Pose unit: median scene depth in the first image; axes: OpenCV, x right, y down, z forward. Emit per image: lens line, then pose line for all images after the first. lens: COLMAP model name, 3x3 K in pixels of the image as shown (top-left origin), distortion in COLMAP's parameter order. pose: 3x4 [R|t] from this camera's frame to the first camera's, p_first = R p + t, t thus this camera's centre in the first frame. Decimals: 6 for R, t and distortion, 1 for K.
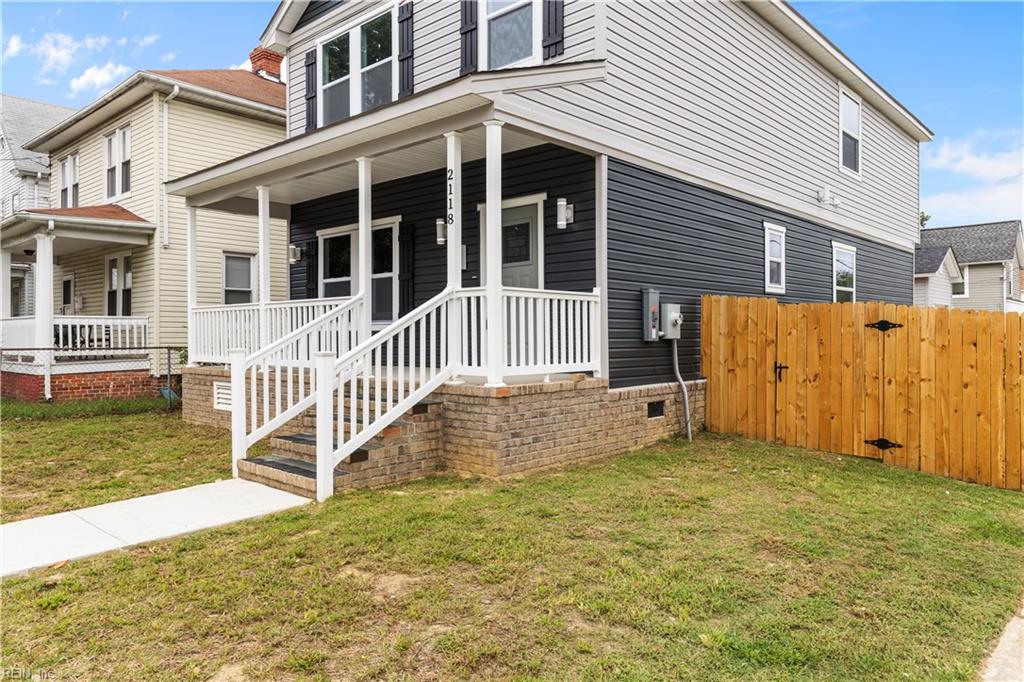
lens RADIAL K [[708.9, 0, 511.4], [0, 708.9, 336.4], [0, 0, 1]] dist [0.017451, -0.002521]
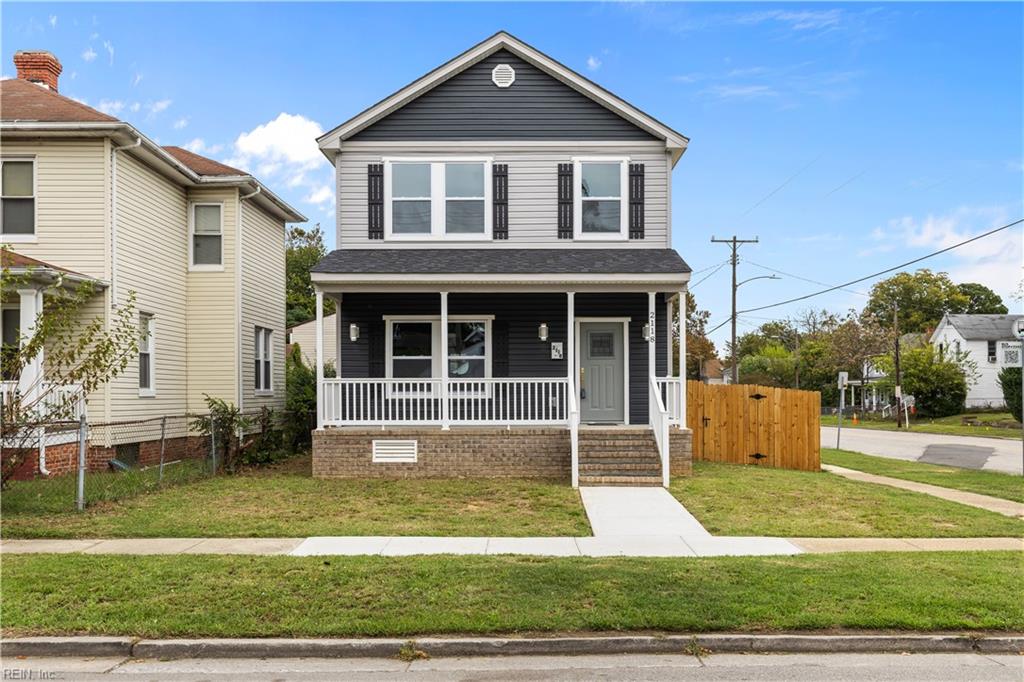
lens RADIAL K [[940.0, 0, 514.9], [0, 940.0, 346.1], [0, 0, 1]] dist [-0.001963, 0.000000]
pose [[0.740025, 0.036333, 0.671597, -1.430525], [0.000340, 0.998519, -0.054395, -0.011316], [-0.672579, 0.040482, 0.738917, -0.404849]]
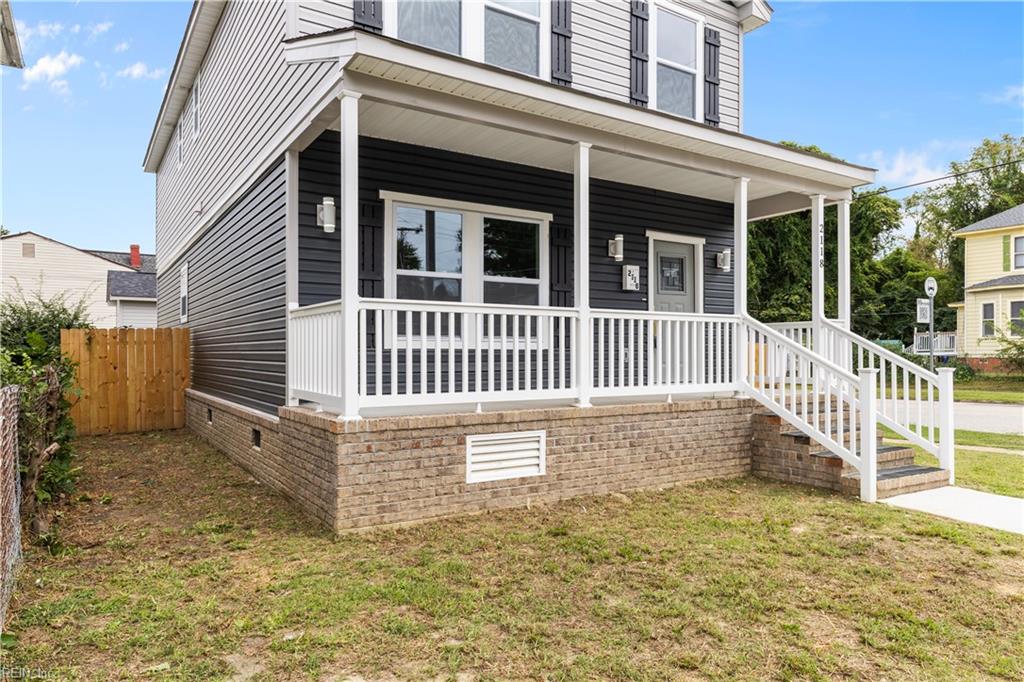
lens RADIAL K [[672.4, 0, 507.1], [0, 672.4, 339.5], [0, 0, 1]] dist [-0.027114, -0.000709]
pose [[0.259878, 0.025126, 0.965314, -0.994708], [0.001338, 0.999651, -0.026380, 0.000786], [-0.965640, 0.008147, 0.259754, 0.886376]]
